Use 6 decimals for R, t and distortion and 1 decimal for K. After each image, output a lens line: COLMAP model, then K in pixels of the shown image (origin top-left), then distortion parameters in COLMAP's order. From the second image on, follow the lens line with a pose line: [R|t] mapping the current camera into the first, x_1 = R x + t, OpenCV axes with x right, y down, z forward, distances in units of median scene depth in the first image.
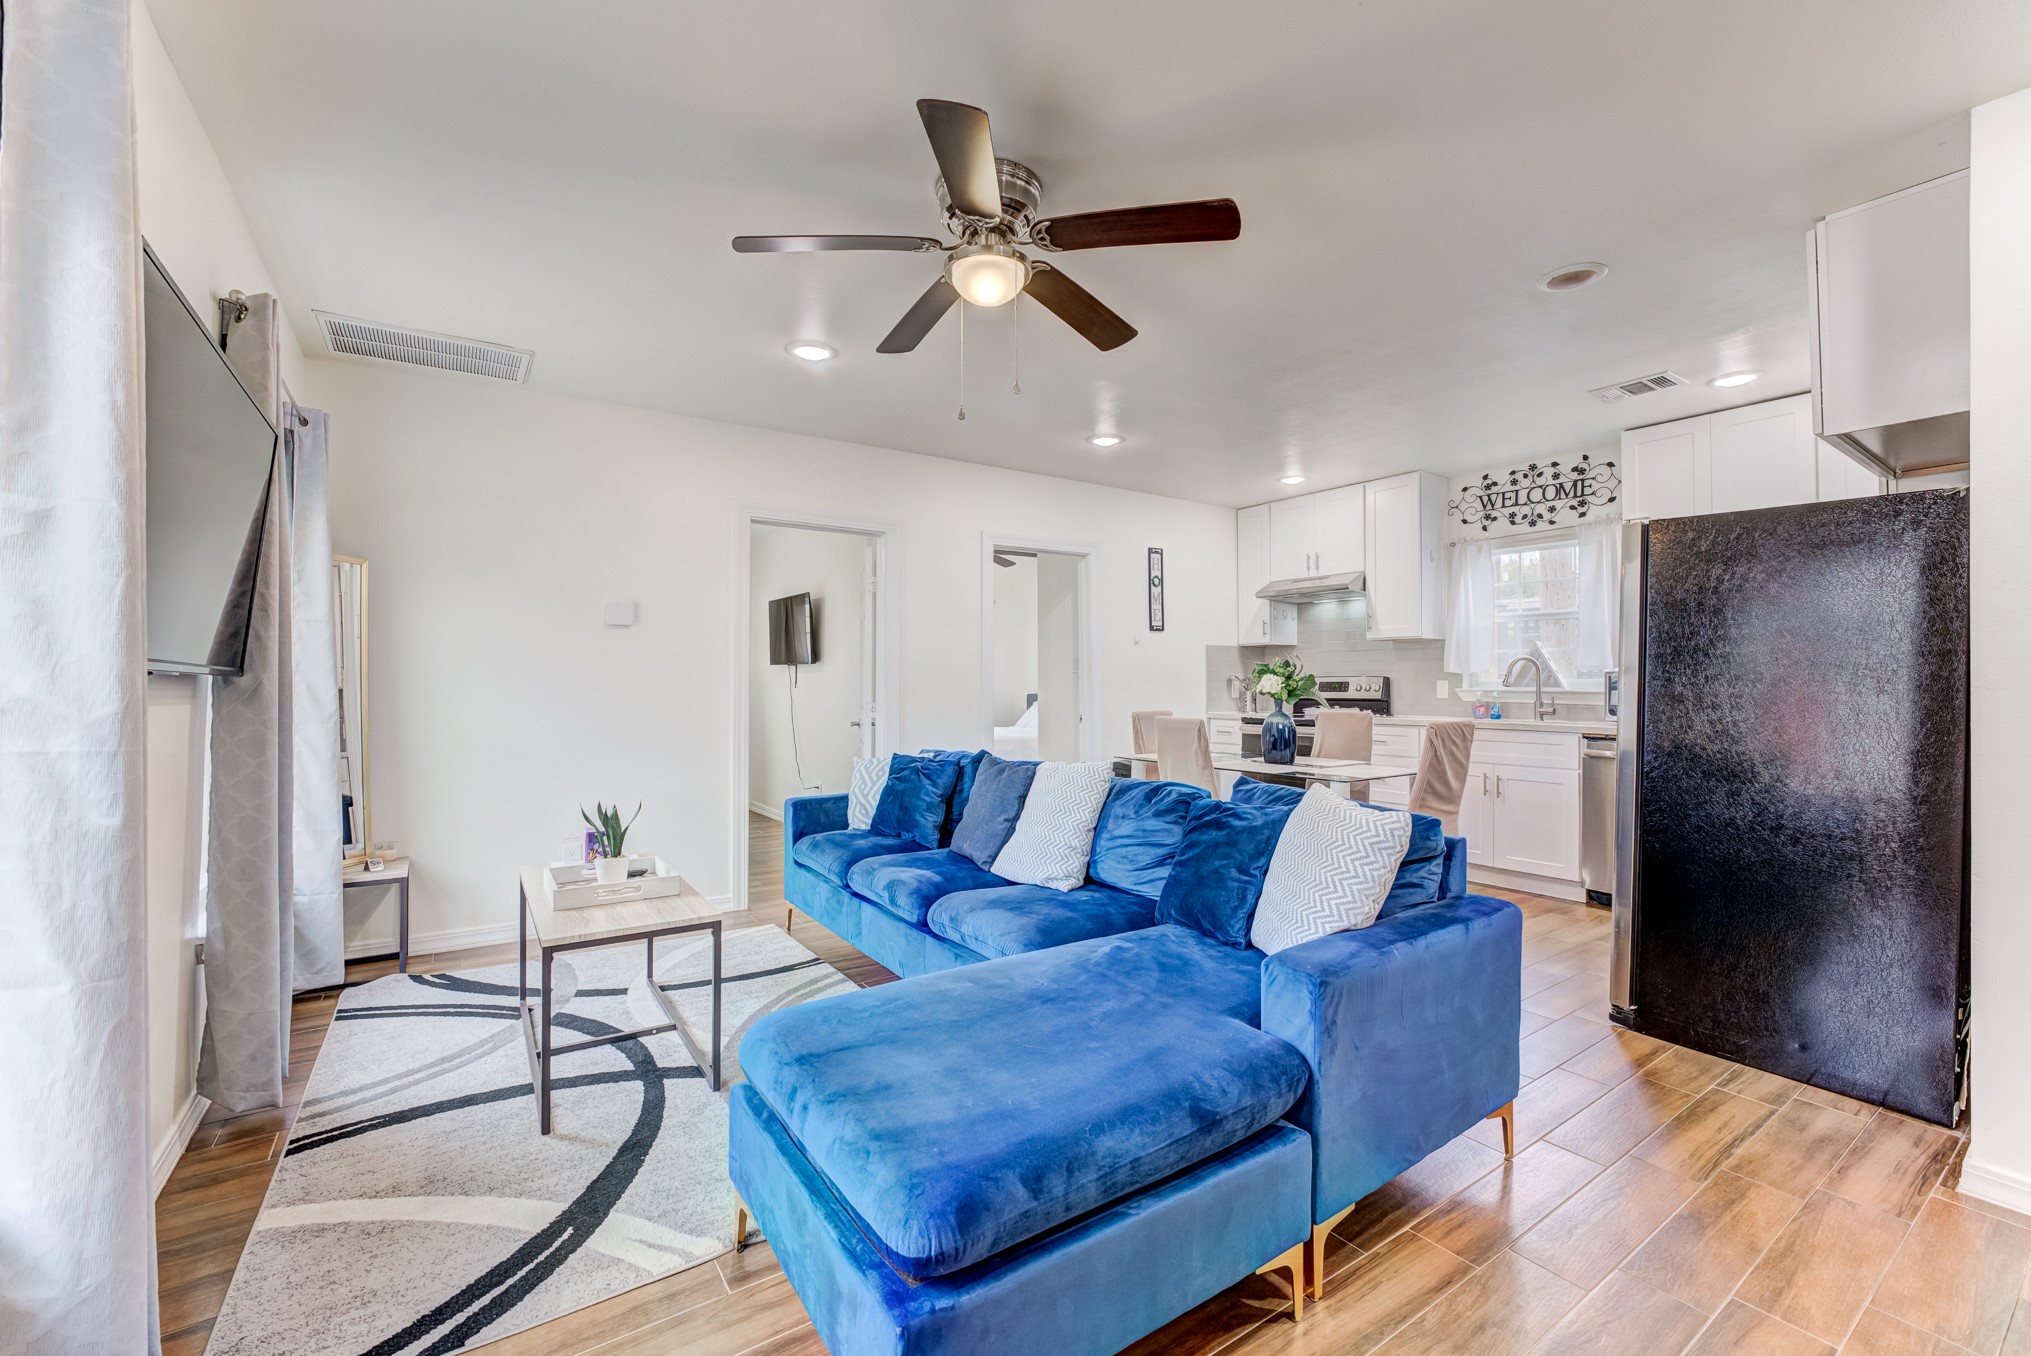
lens RADIAL K [[821.0, 0, 983.6], [0, 821.0, 684.5], [0, 0, 1]] dist [-0.015323, 0.001064]
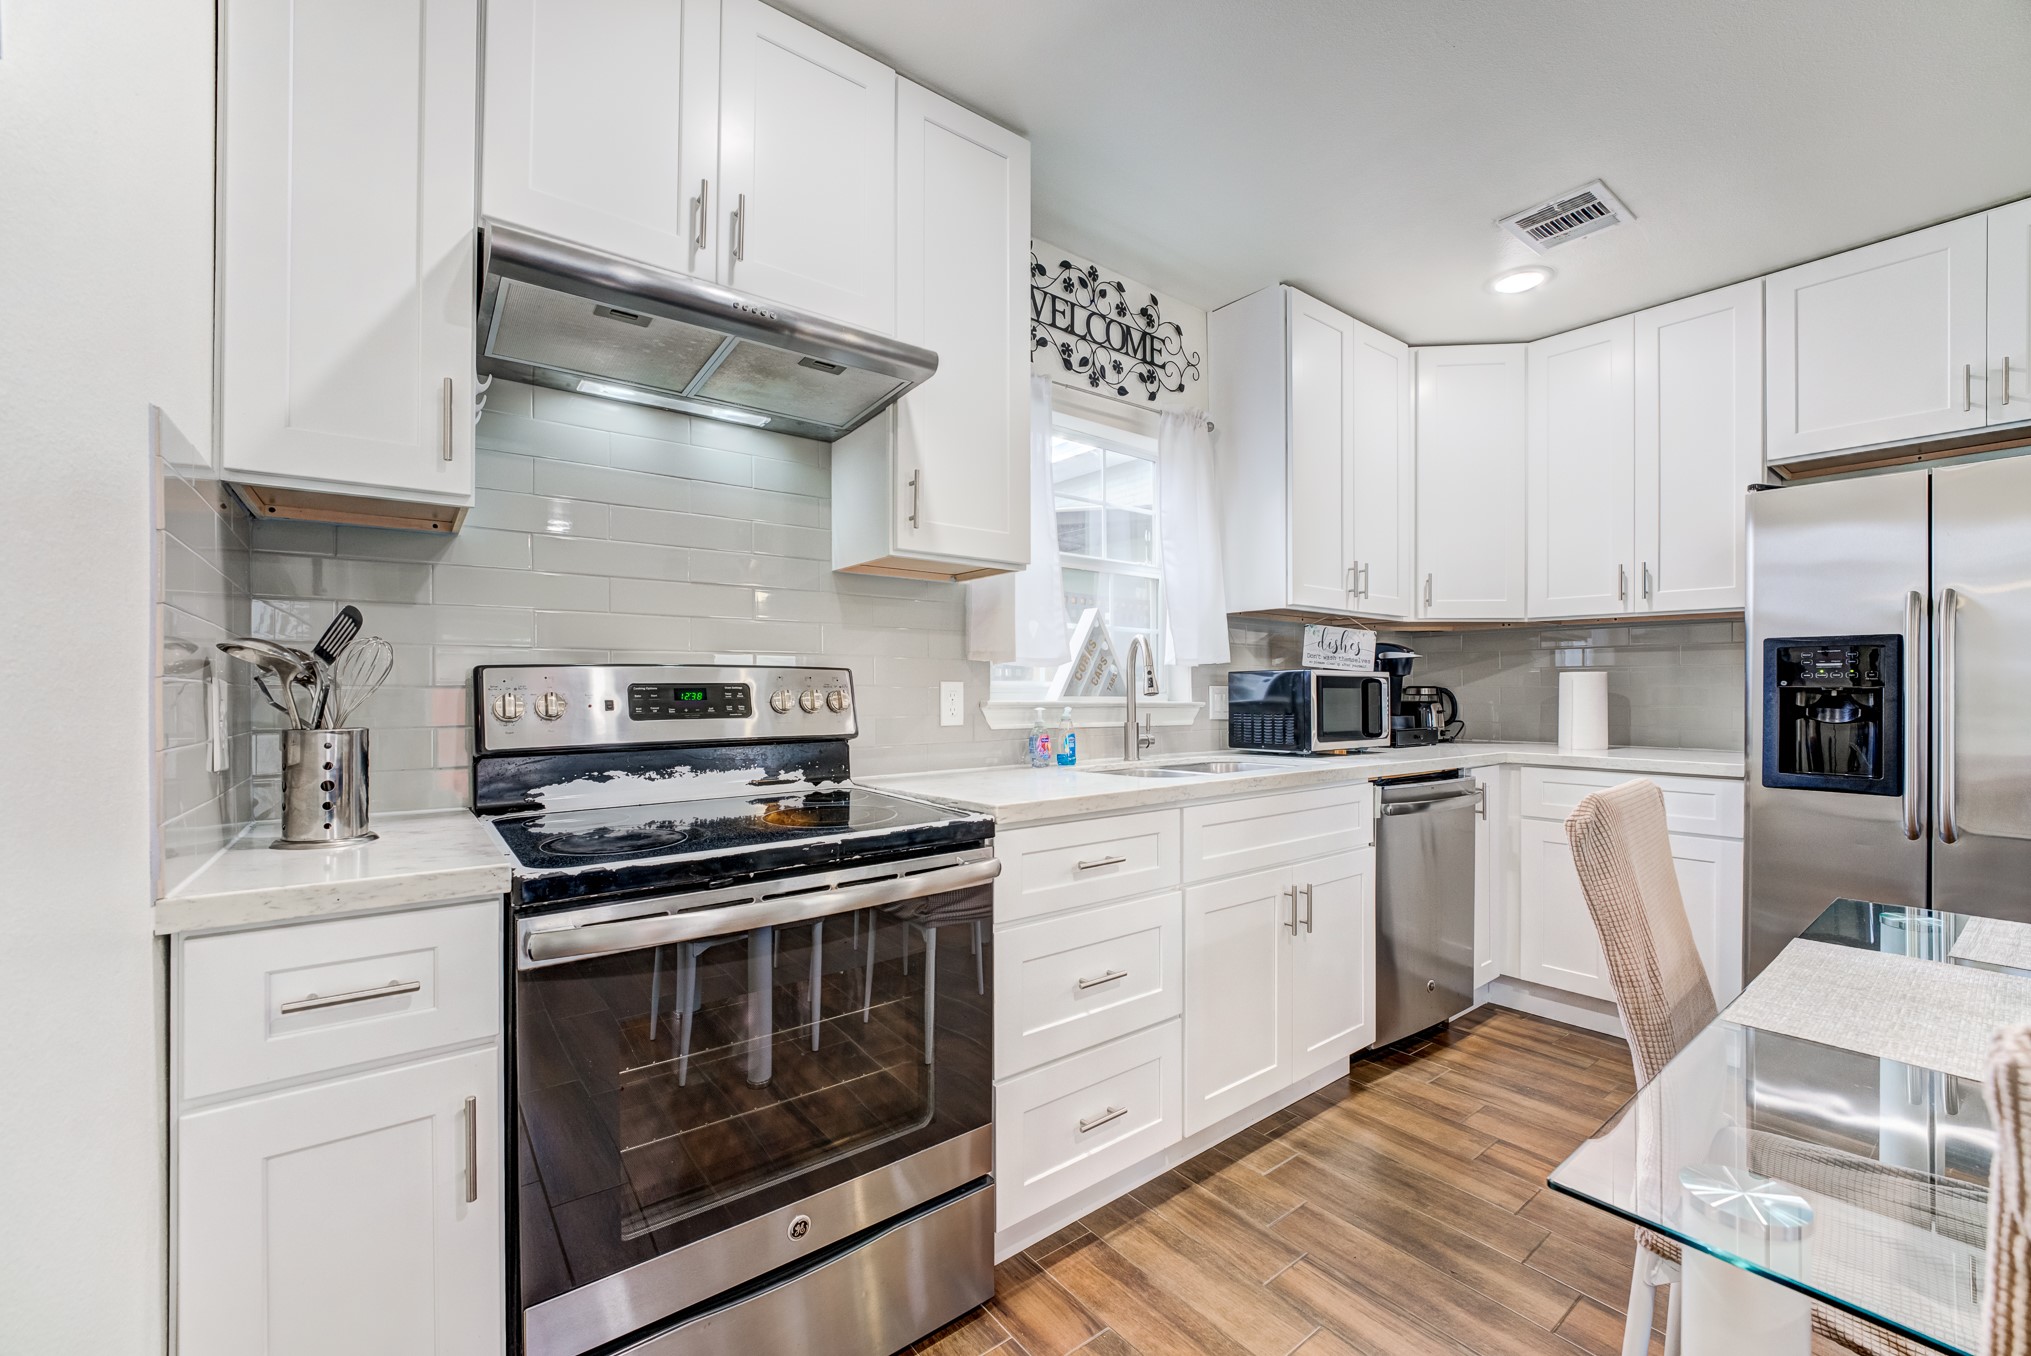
lens RADIAL K [[821.0, 0, 1019.3], [0, 821.0, 685.3], [0, 0, 1]] dist [-0.015323, 0.001064]
pose [[-0.079425, 0.004831, 0.996829, 0.309234], [0.001553, 0.999988, -0.004723, -0.002497], [-0.996840, 0.001173, -0.079432, 2.120959]]
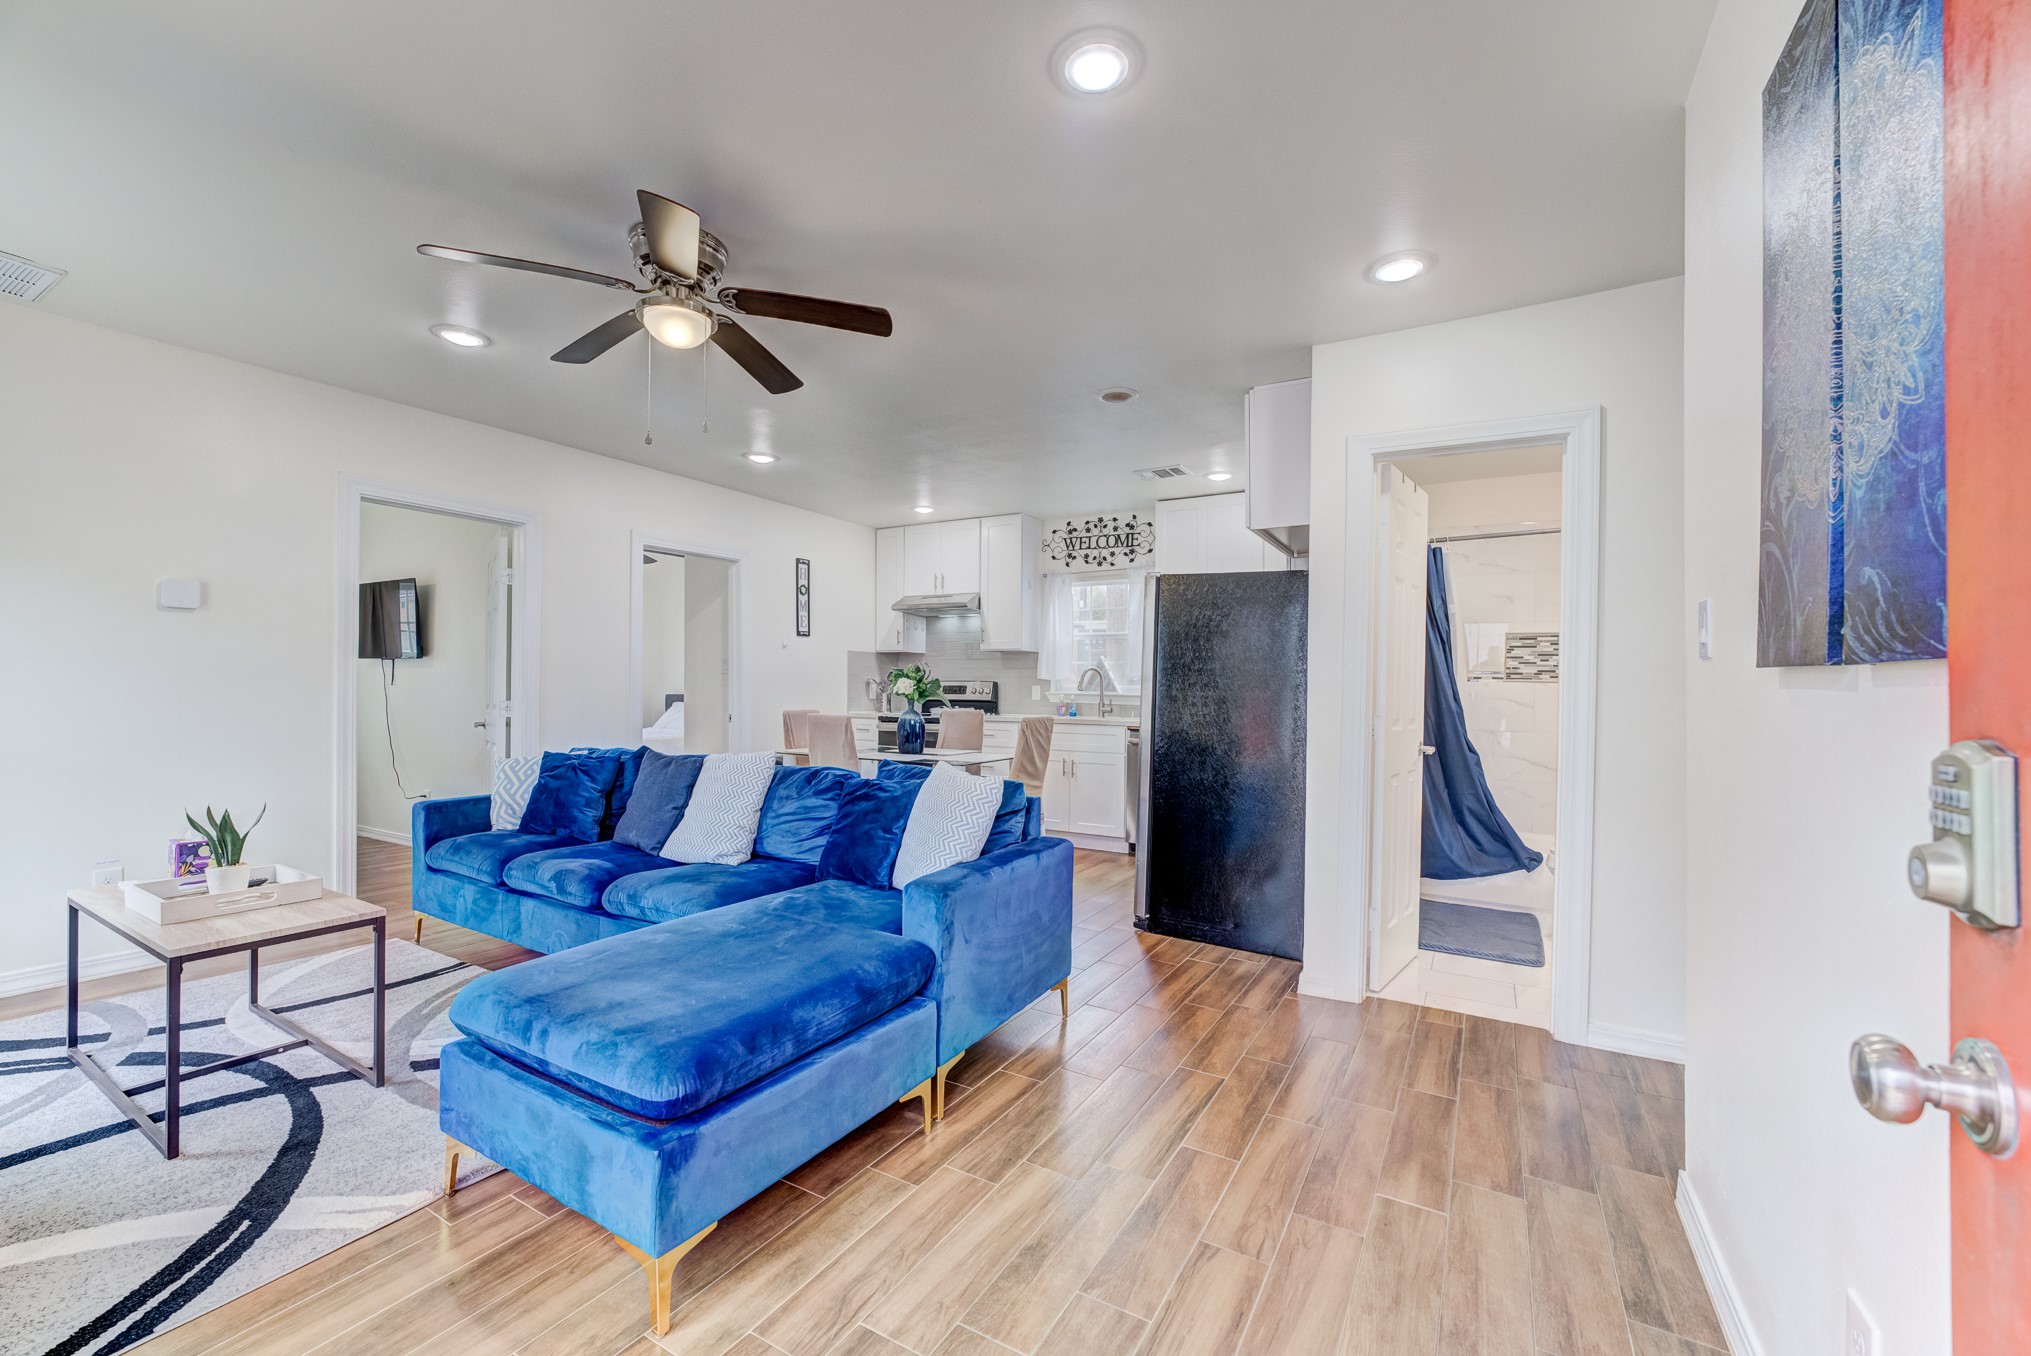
lens RADIAL K [[821.0, 0, 995.3], [0, 821.0, 689.7], [0, 0, 1]] dist [-0.015323, 0.001064]
pose [[0.899074, 0.009894, 0.437684, -0.073569], [-0.011275, 0.999936, 0.000557, 0.003180], [-0.437651, -0.005436, 0.899129, -0.175983]]
